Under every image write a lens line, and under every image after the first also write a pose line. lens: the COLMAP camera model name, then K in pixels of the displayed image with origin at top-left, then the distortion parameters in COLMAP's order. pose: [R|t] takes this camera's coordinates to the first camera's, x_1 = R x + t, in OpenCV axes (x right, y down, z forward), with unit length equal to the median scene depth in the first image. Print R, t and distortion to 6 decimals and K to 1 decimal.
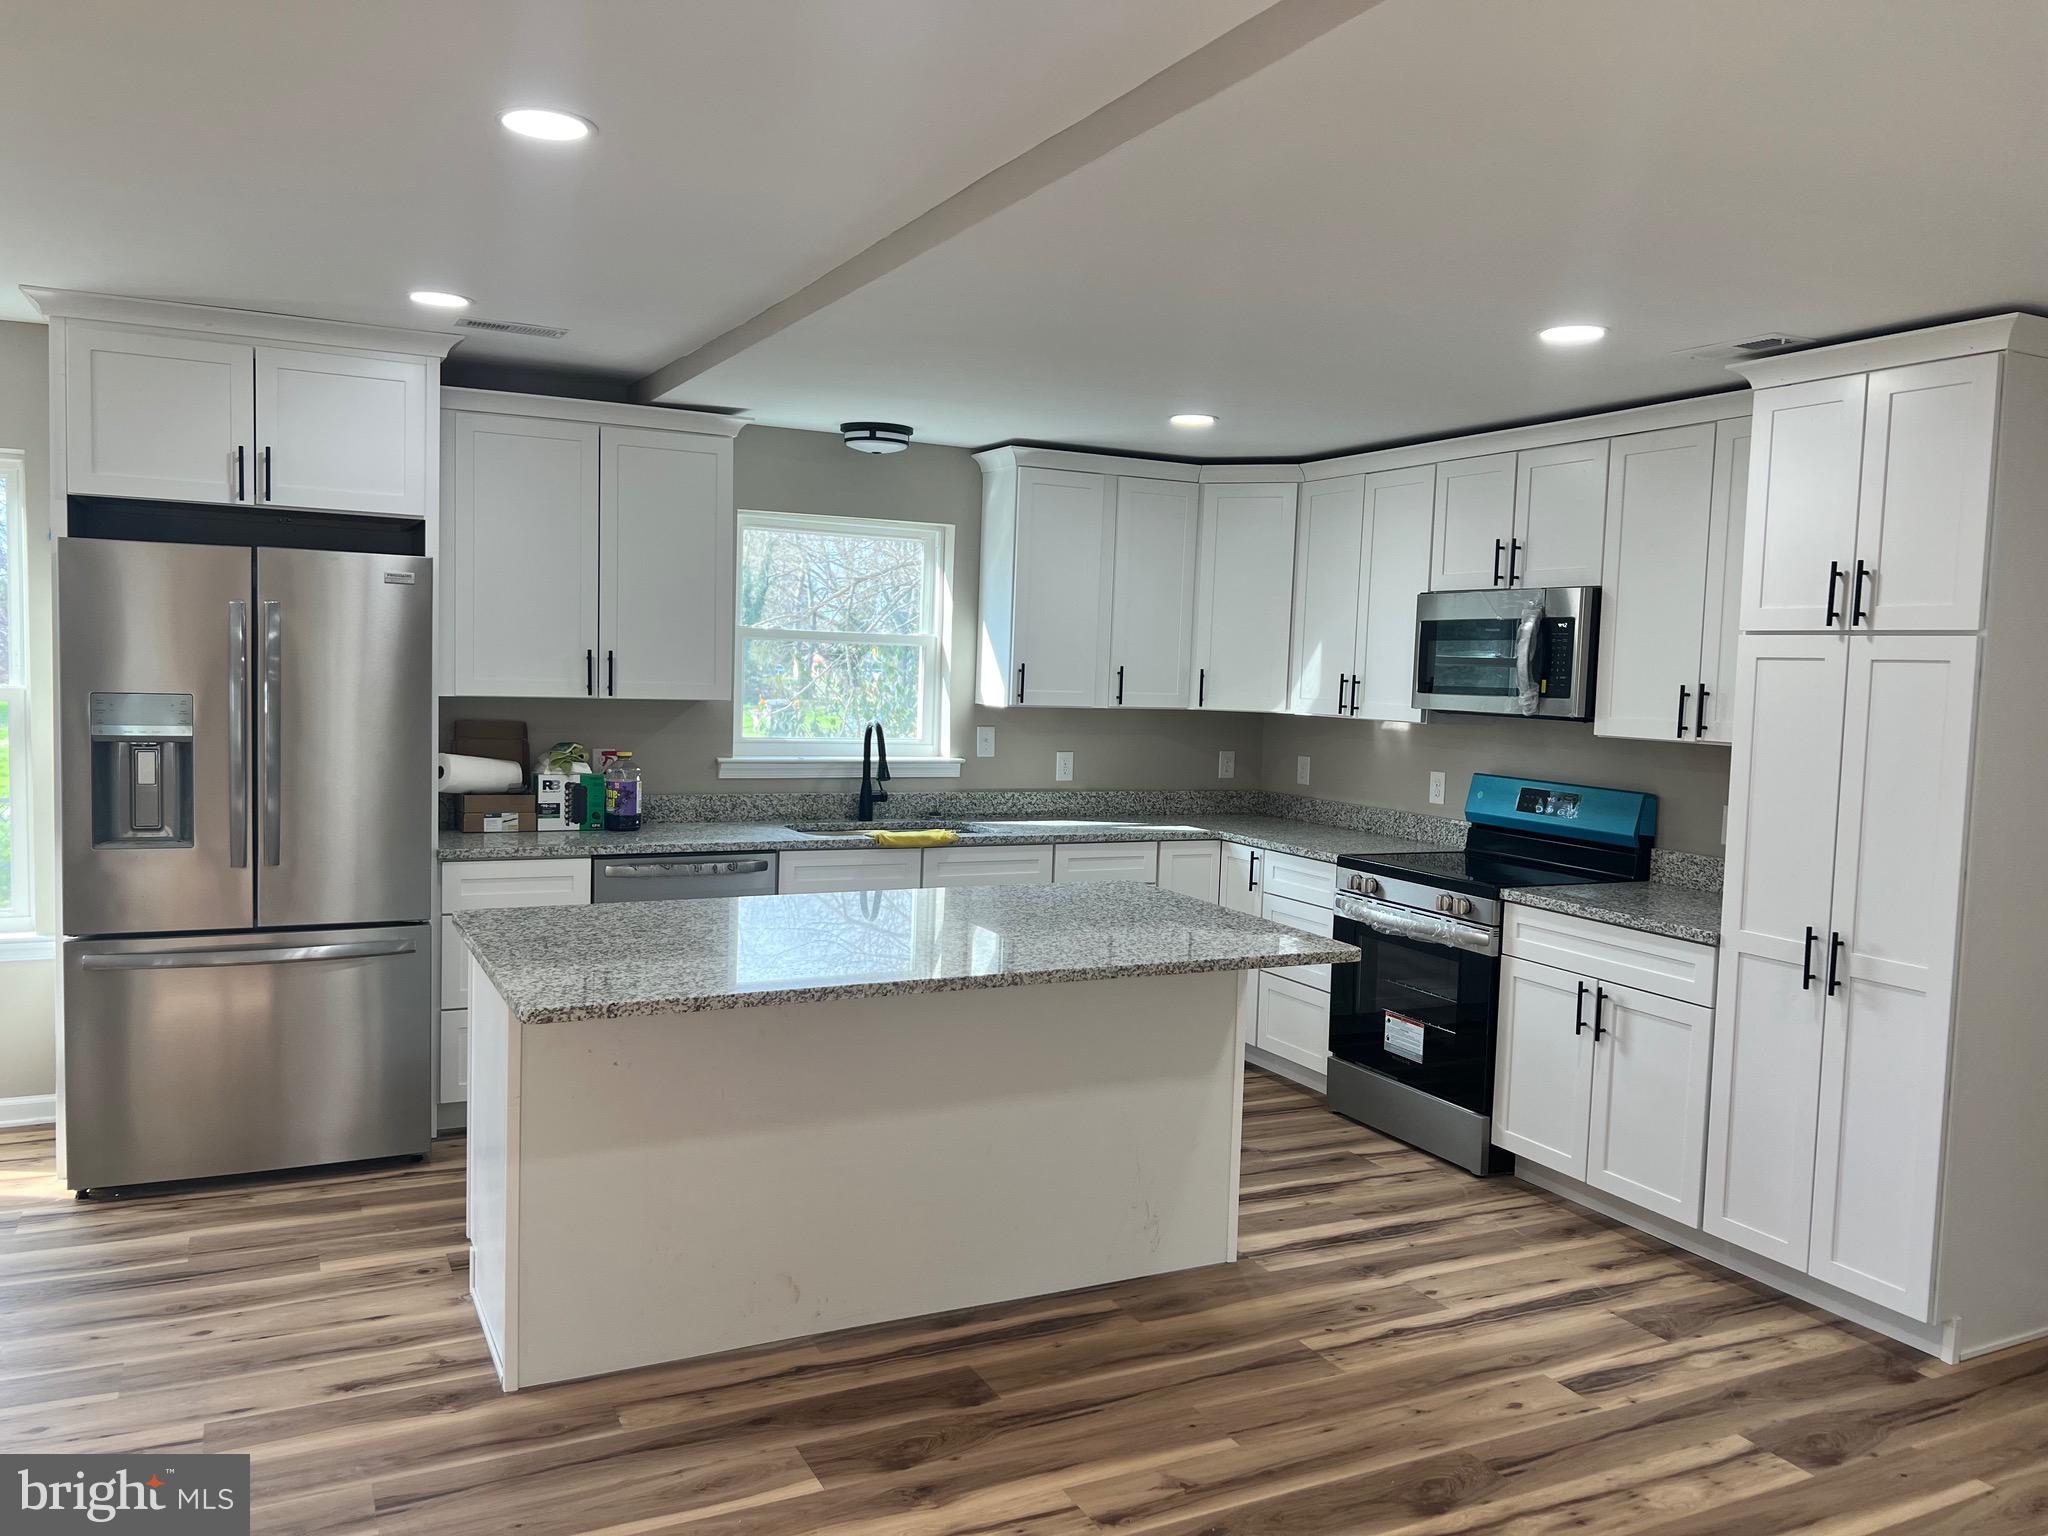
lens RADIAL K [[1551.1, 0, 1010.7], [0, 1551.1, 773.2], [0, 0, 1]] dist [0.039330, -0.042443]
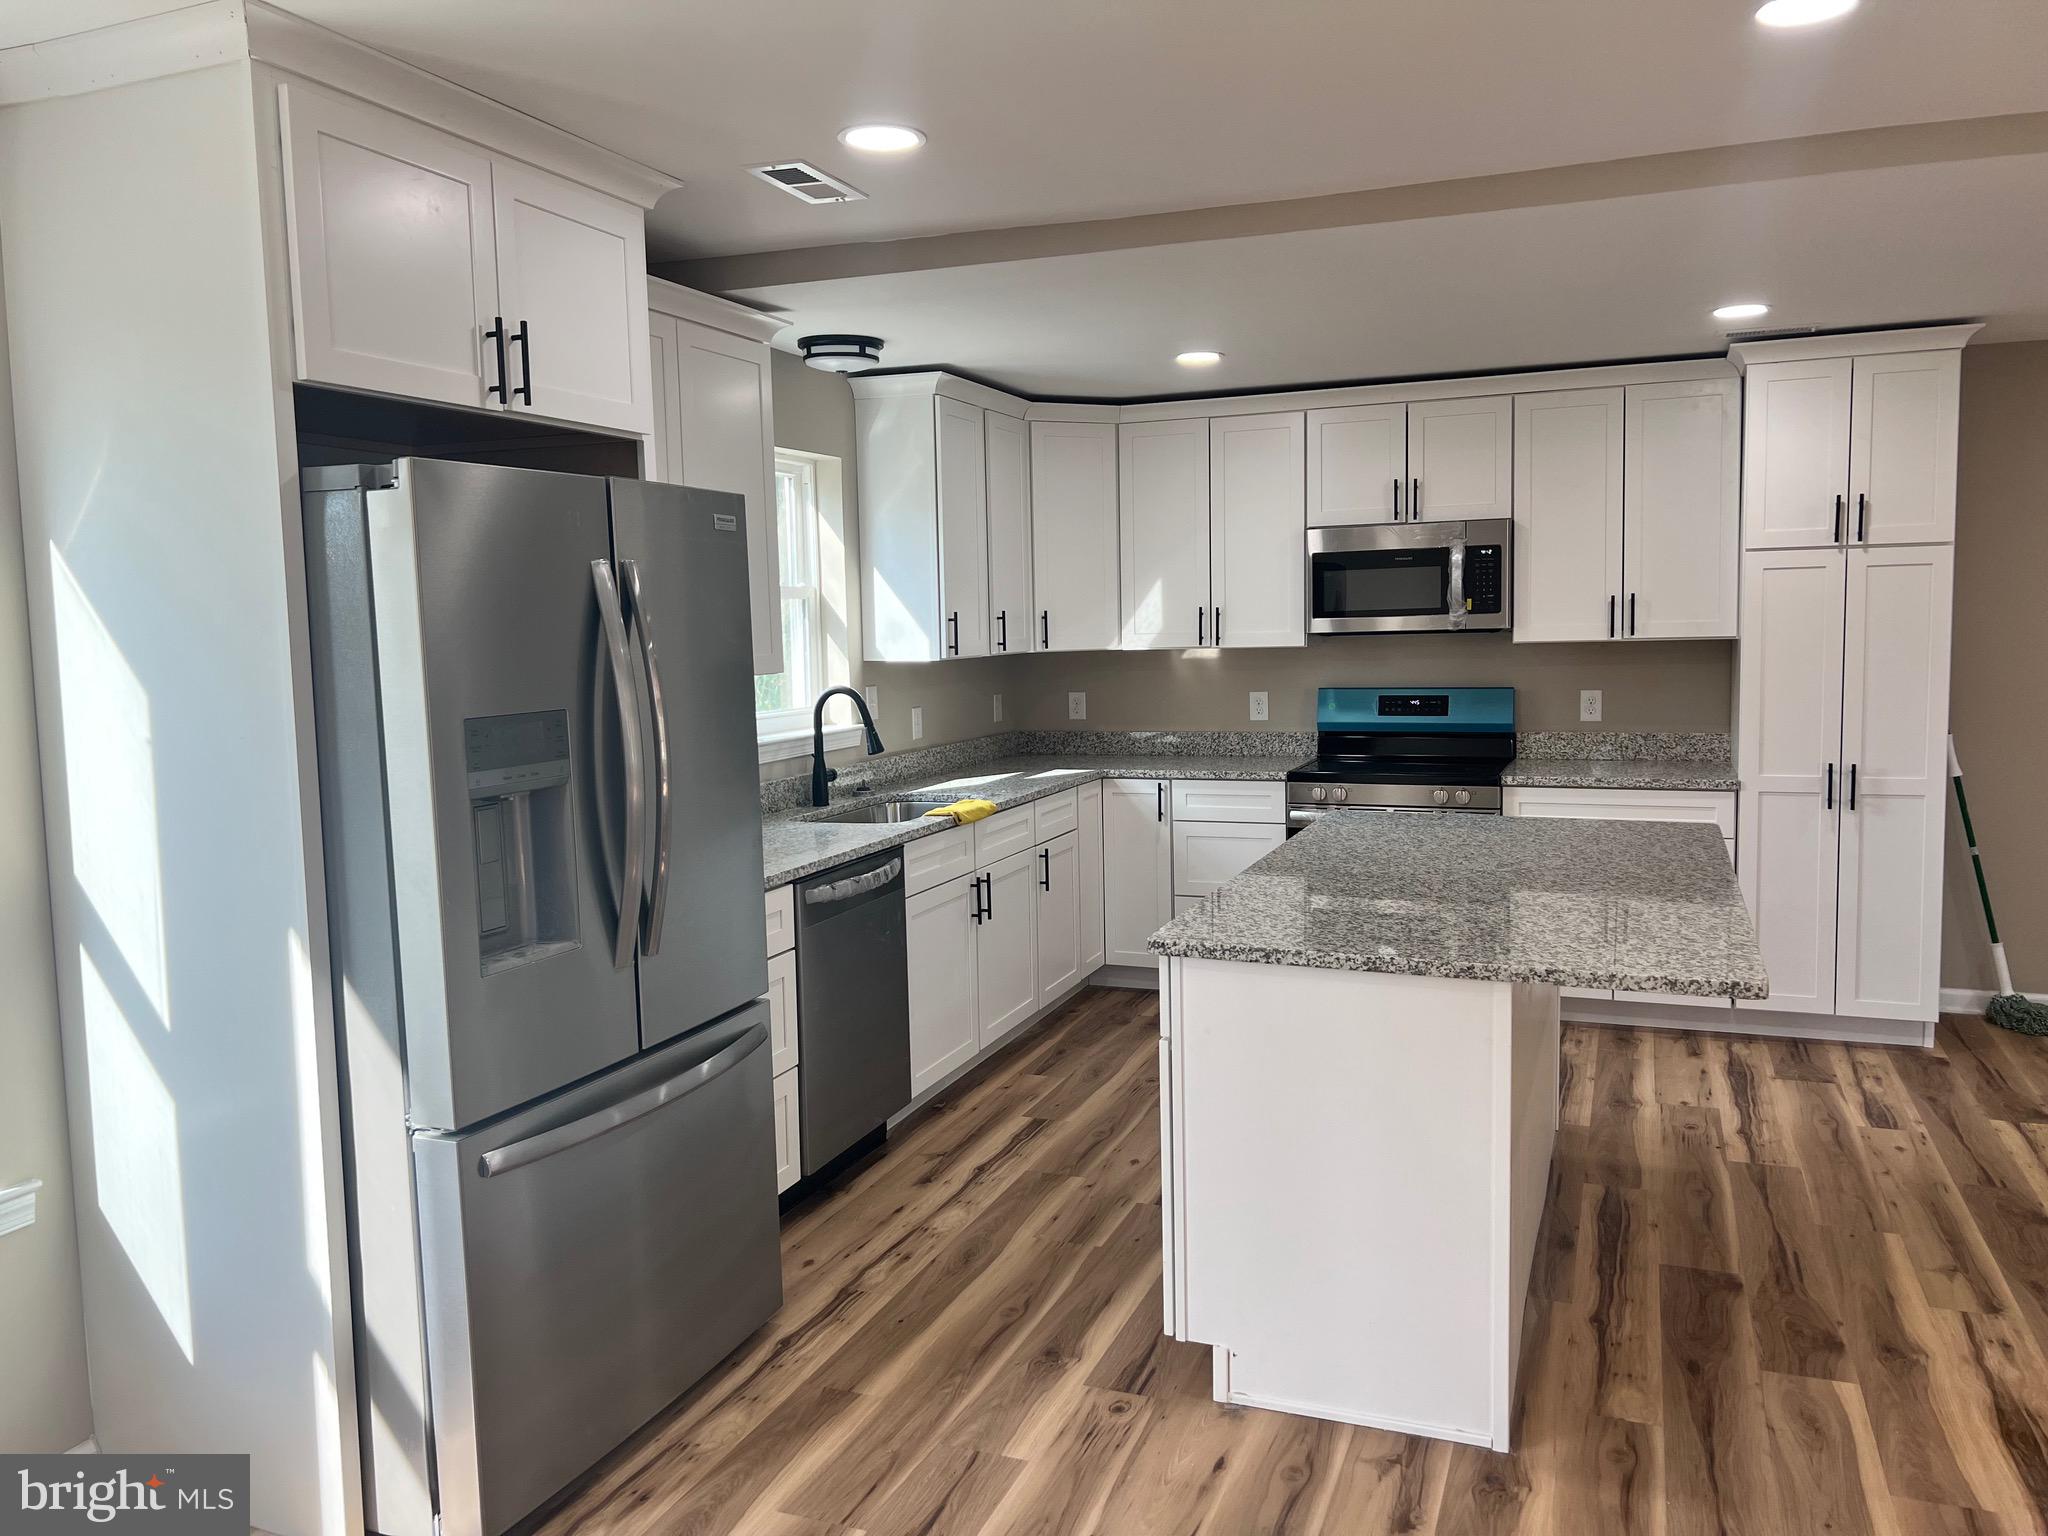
lens RADIAL K [[1551.1, 0, 1040.3], [0, 1551.1, 762.4], [0, 0, 1]] dist [0.039330, -0.042443]
pose [[0.734206, -0.114944, 0.669126, -0.813448], [0.096624, 0.993223, 0.064596, -0.051697], [-0.672016, 0.017227, 0.740336, 0.405108]]
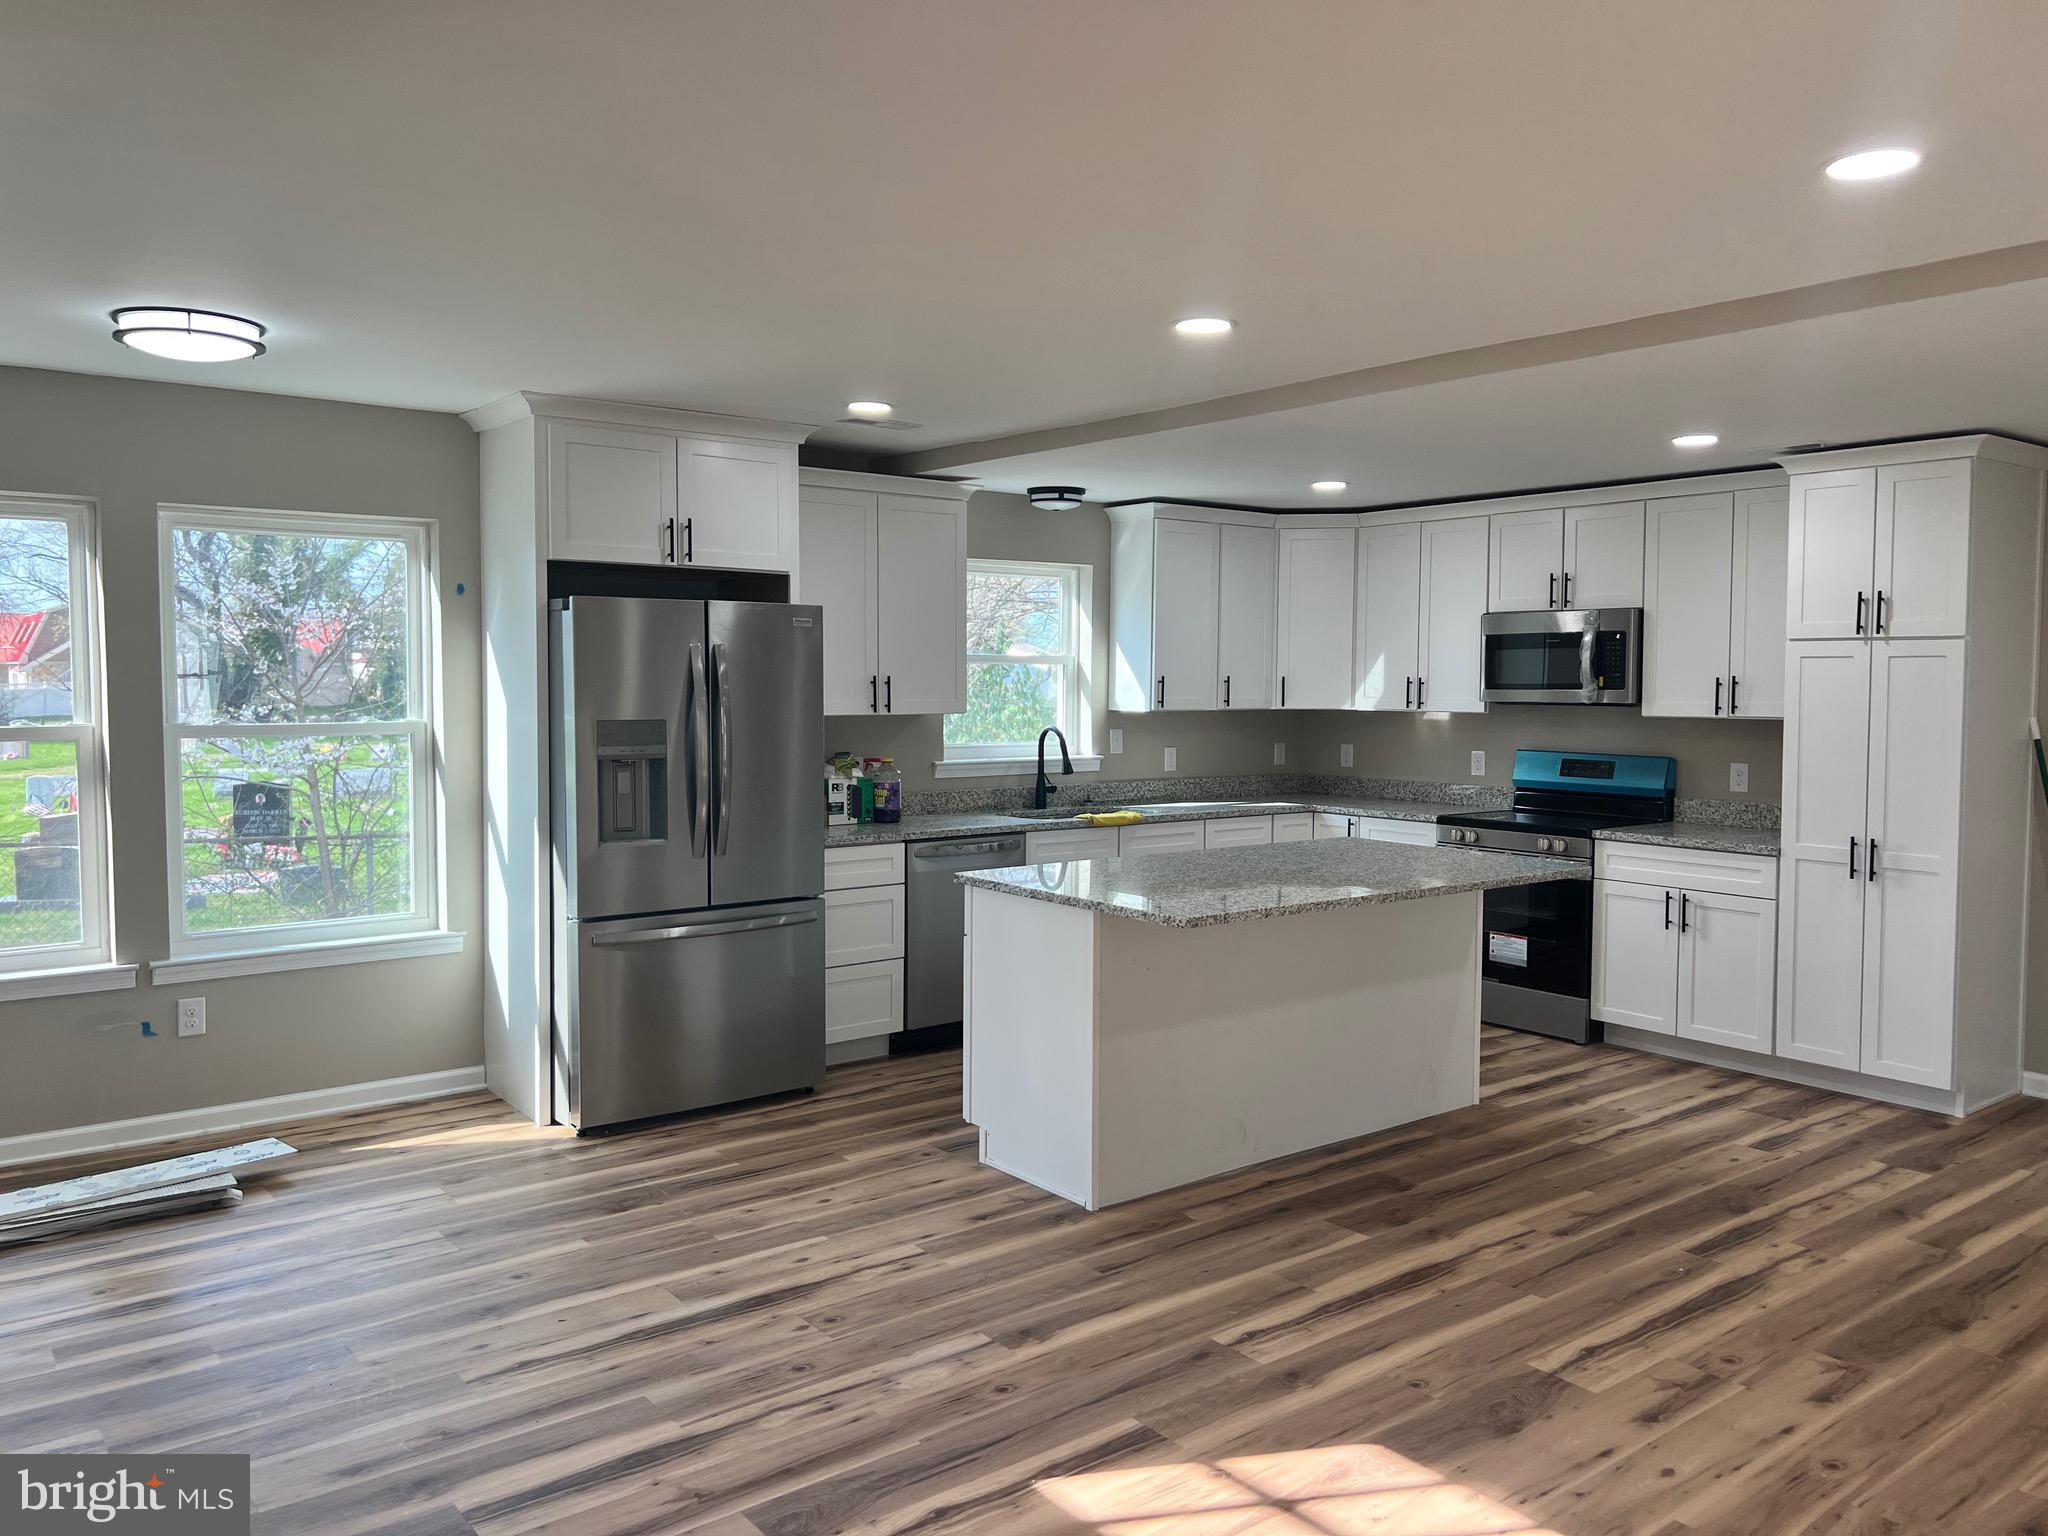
lens RADIAL K [[1551.1, 0, 1021.2], [0, 1551.1, 754.8], [0, 0, 1]] dist [0.039330, -0.042443]
pose [[0.978851, -0.038546, 0.200908, -0.499408], [0.042465, 0.998982, -0.015231, 0.008440], [-0.200117, 0.023440, 0.979492, -0.267875]]
